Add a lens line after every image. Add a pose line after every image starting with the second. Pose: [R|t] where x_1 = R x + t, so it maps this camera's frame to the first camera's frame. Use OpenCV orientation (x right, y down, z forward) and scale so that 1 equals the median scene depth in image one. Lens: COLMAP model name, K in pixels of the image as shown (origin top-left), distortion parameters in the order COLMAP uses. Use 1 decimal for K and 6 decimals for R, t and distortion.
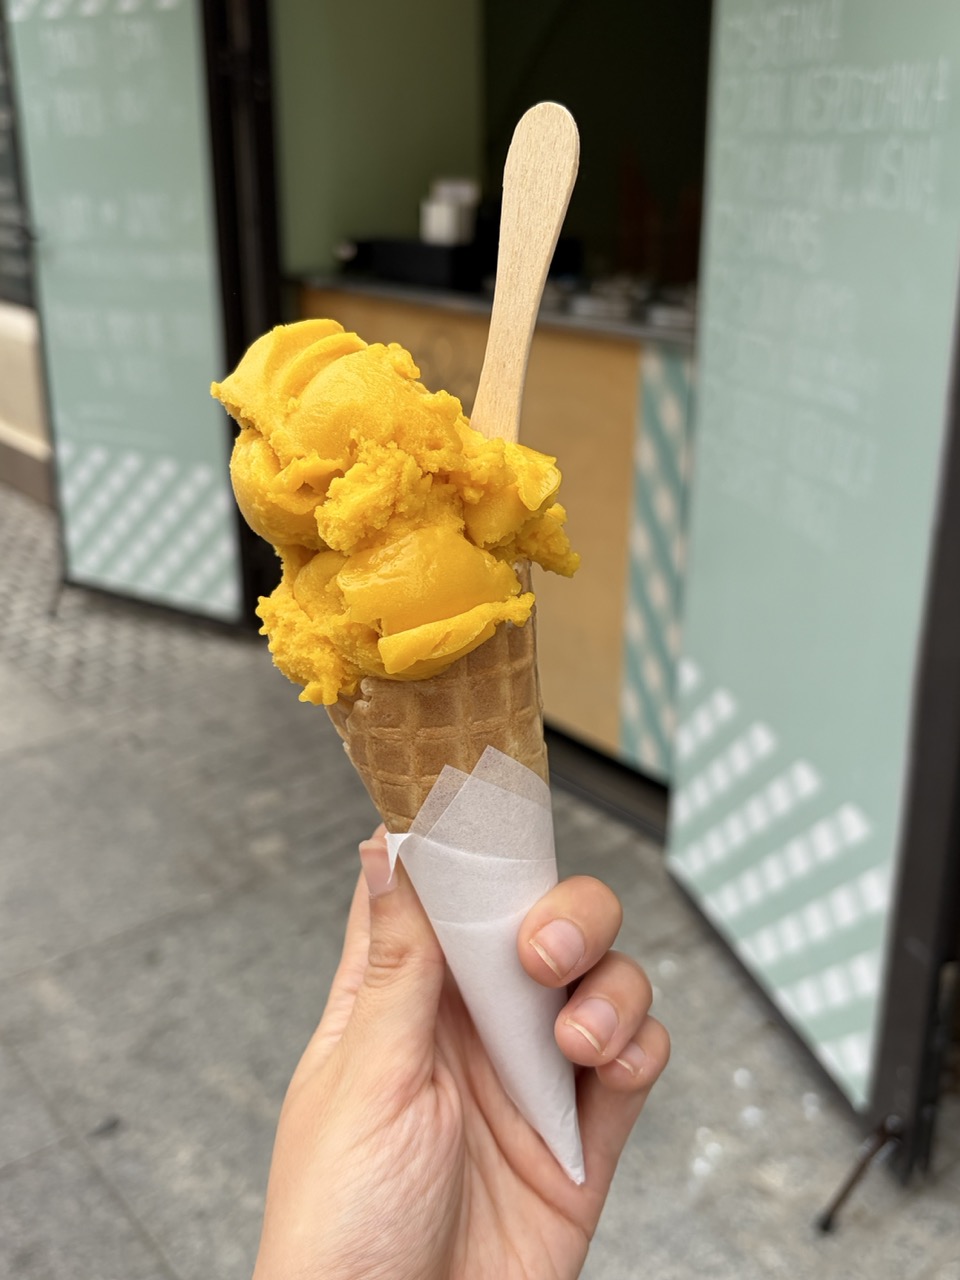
lens RADIAL K [[1376.0, 0, 480.2], [0, 1376.0, 640.6], [0, 0, 1]] dist [-0.020025, 0.000000]
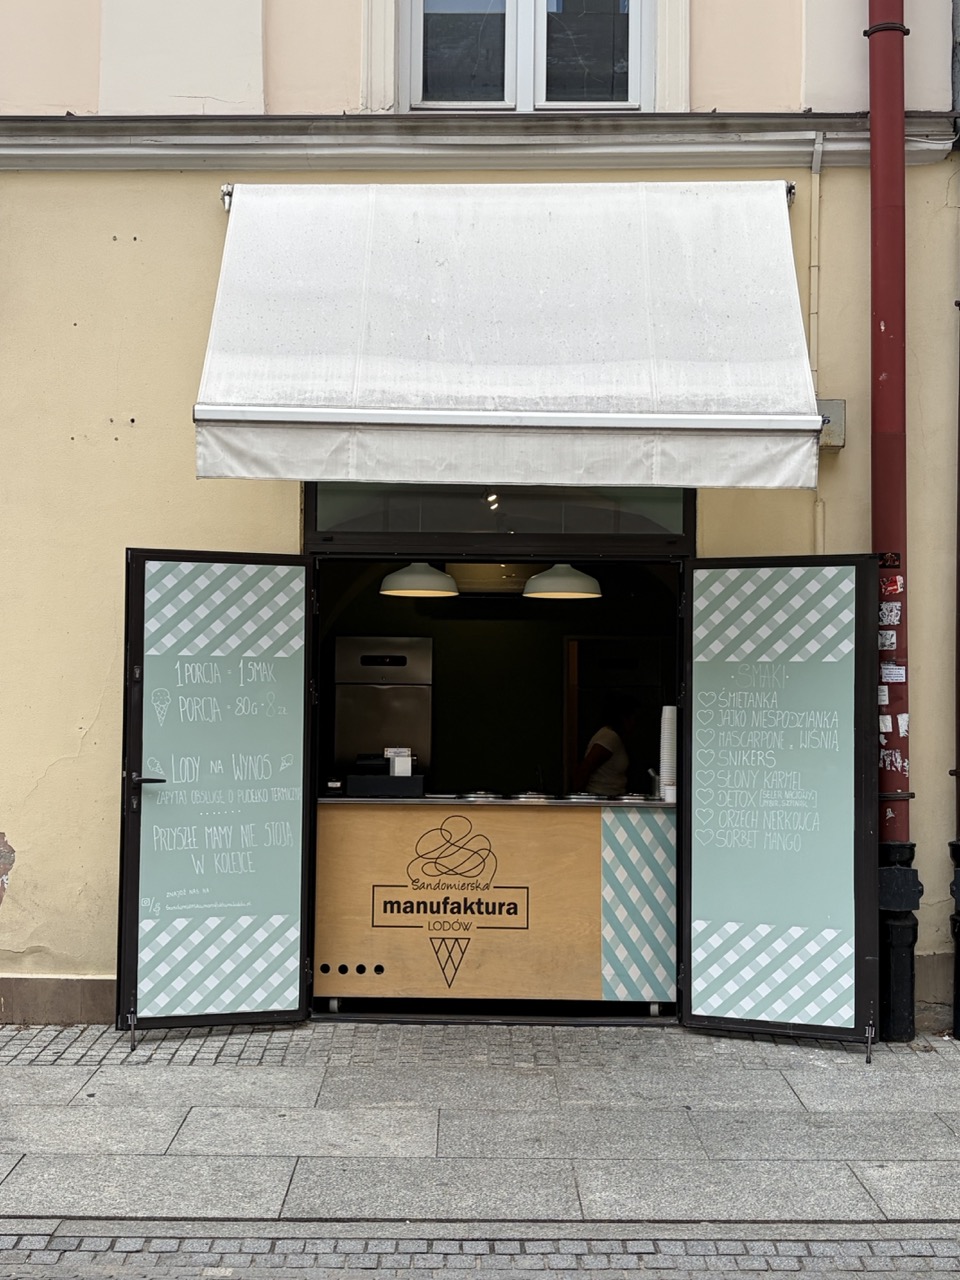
lens RADIAL K [[1750.0, 0, 479.5], [0, 1750.0, 641.3], [0, 0, 1]] dist [0.016108, 0.000000]
pose [[0.633655, 0.012263, 0.773519, -1.720285], [0.258872, 0.938872, -0.226948, 0.104767], [-0.729018, 0.344049, 0.591746, -0.528020]]
